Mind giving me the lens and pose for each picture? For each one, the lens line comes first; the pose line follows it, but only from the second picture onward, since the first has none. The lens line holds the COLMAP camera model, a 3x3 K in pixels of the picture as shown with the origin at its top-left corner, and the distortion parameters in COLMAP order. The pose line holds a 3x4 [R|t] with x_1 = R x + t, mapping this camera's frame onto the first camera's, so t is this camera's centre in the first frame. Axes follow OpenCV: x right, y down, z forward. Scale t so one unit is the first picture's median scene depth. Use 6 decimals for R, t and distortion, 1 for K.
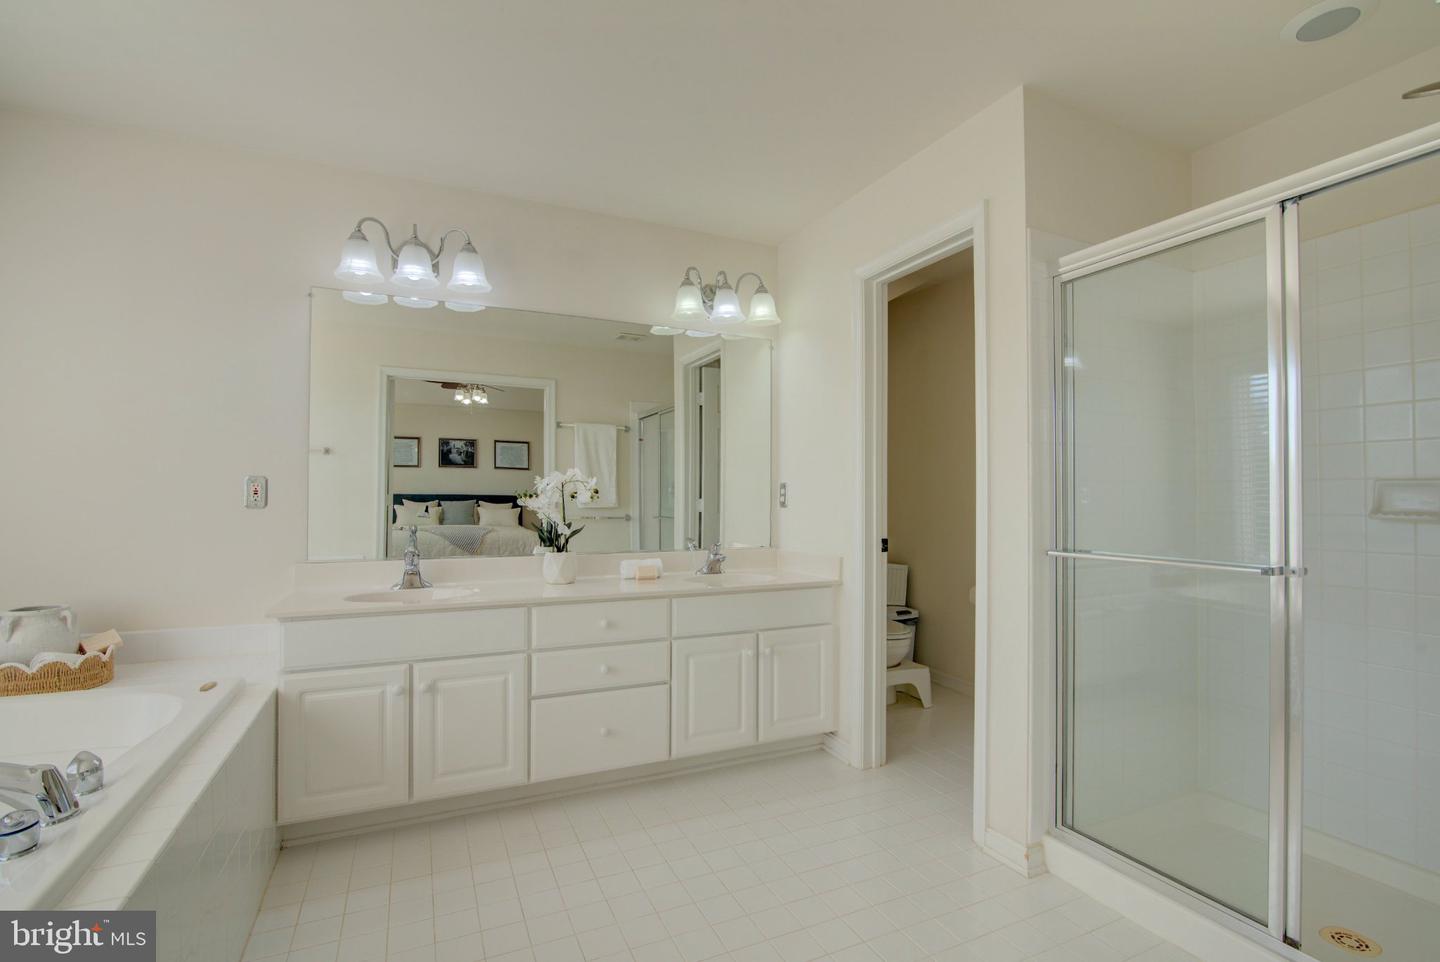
lens RADIAL K [[636.4, 0, 720.0], [0, 636.4, 481.0], [0, 0, 1]] dist [-0.000694, 0.000148]
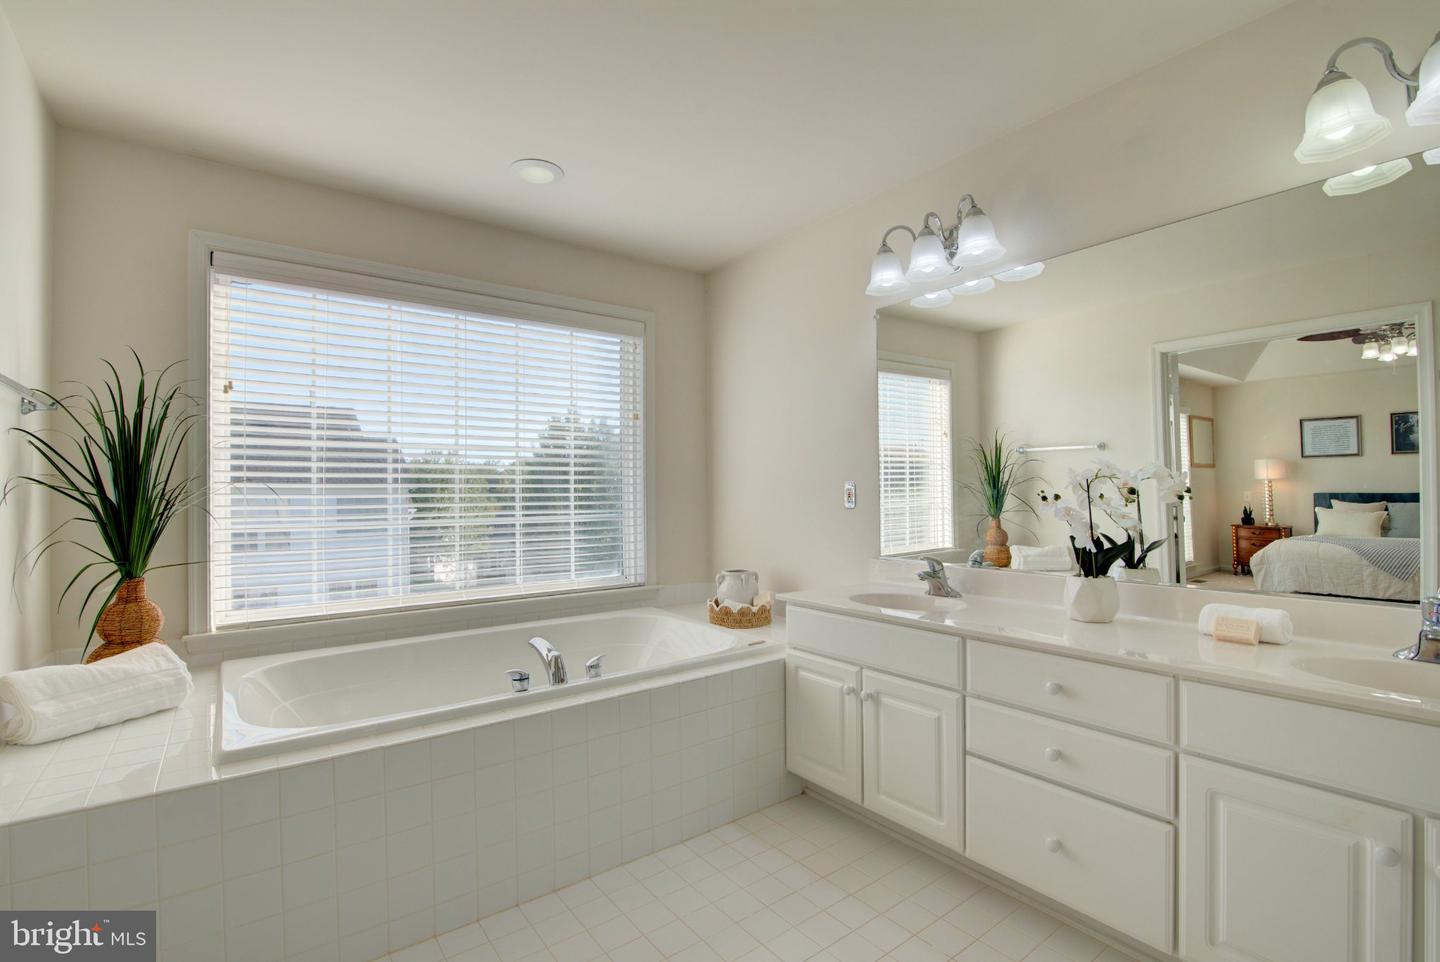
lens RADIAL K [[659.5, 0, 723.8], [0, 659.5, 487.6], [0, 0, 1]] dist [-0.018531, 0.001031]
pose [[0.214285, -0.019600, -0.976574, 0.368152], [0.030000, 0.999459, -0.013476, 0.009371], [0.976310, -0.026410, 0.214757, 0.438727]]
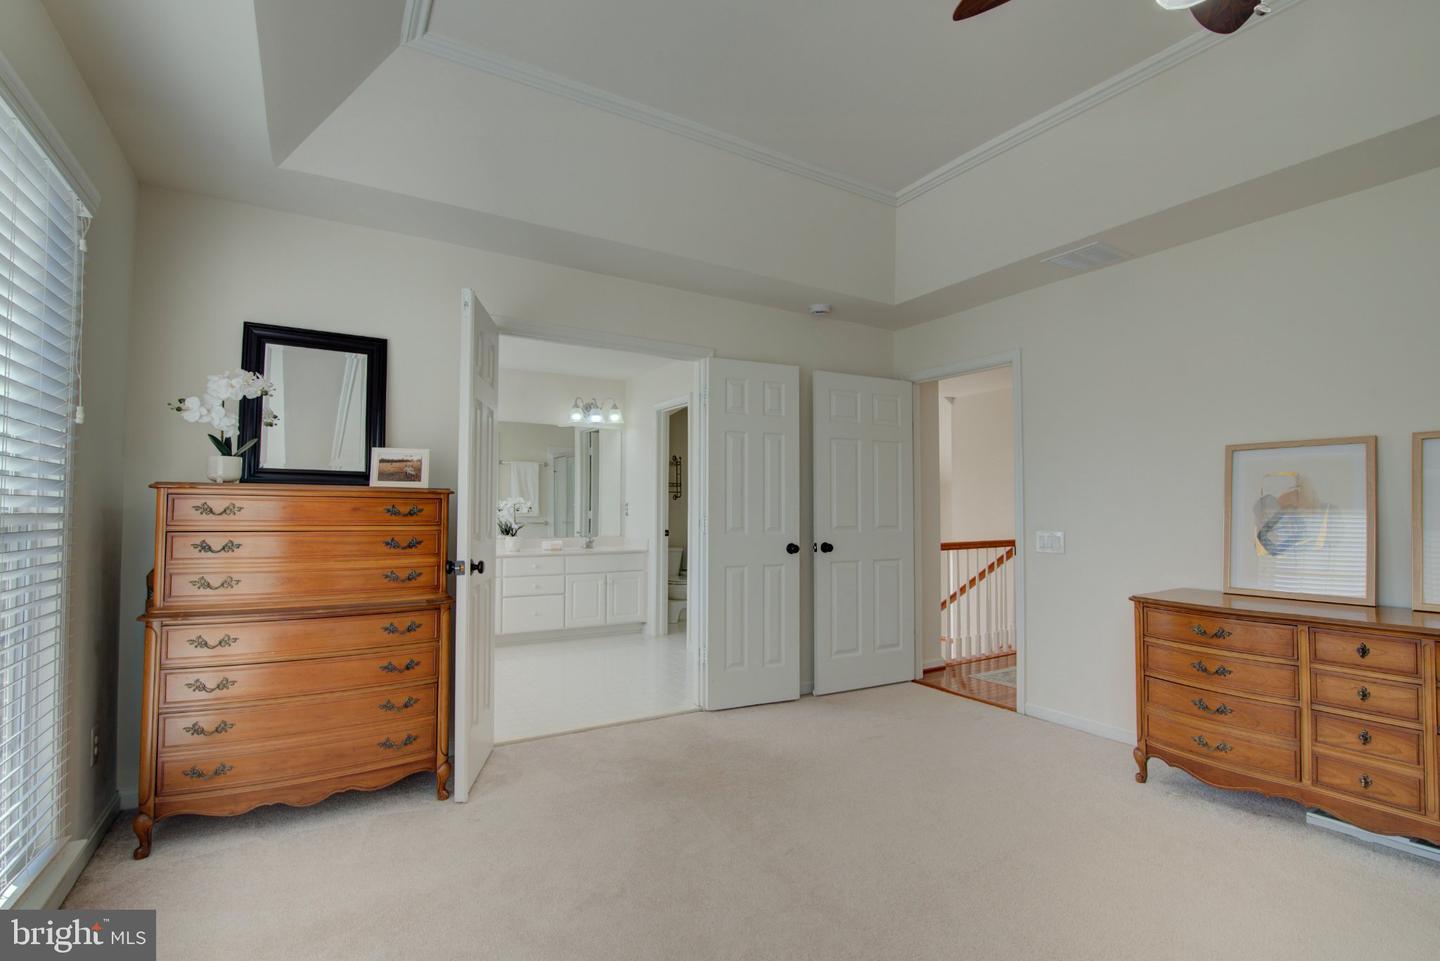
lens RADIAL K [[659.5, 0, 723.8], [0, 659.5, 487.1], [0, 0, 1]] dist [-0.018531, 0.001031]
pose [[0.993092, 0.004058, 0.117268, 0.182362], [-0.003520, 0.999982, -0.004797, -0.043902], [-0.117286, 0.004351, 0.993089, -1.214935]]
